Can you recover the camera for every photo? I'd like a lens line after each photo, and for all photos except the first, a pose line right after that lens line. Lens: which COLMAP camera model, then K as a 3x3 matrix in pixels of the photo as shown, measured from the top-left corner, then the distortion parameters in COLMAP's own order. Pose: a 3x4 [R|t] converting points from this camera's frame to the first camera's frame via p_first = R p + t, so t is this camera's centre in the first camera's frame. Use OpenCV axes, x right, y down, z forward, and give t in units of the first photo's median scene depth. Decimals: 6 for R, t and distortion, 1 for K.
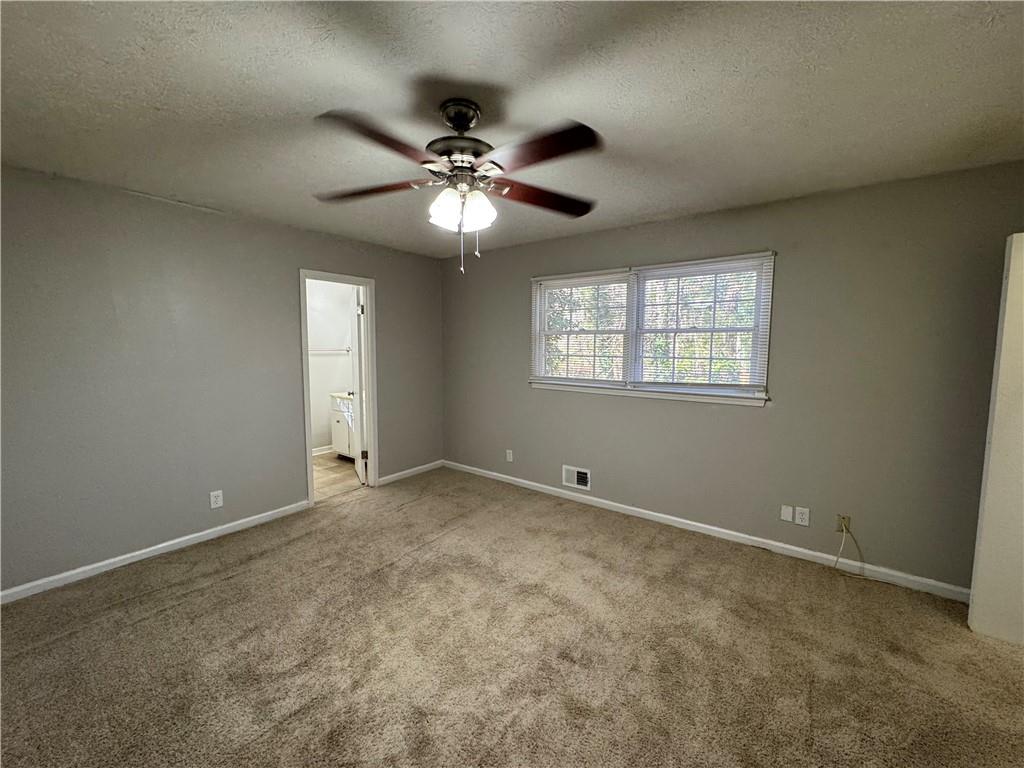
lens RADIAL K [[407.2, 0, 516.8], [0, 407.2, 381.8], [0, 0, 1]] dist [-0.005705, 0.000334]
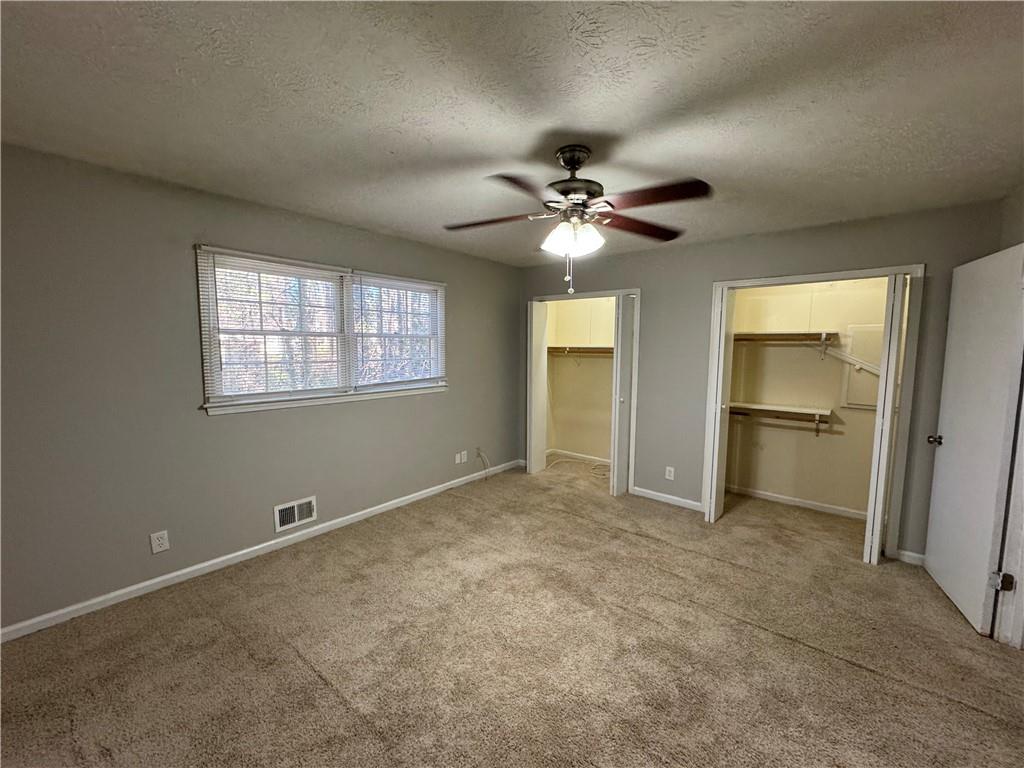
lens RADIAL K [[407.2, 0, 505.7], [0, 407.2, 383.3], [0, 0, 1]] dist [-0.005705, 0.000334]
pose [[0.070468, -0.098370, 0.992652, -0.784649], [0.082327, 0.992304, 0.092492, -0.080306], [-0.994111, 0.075204, 0.078024, 0.661103]]
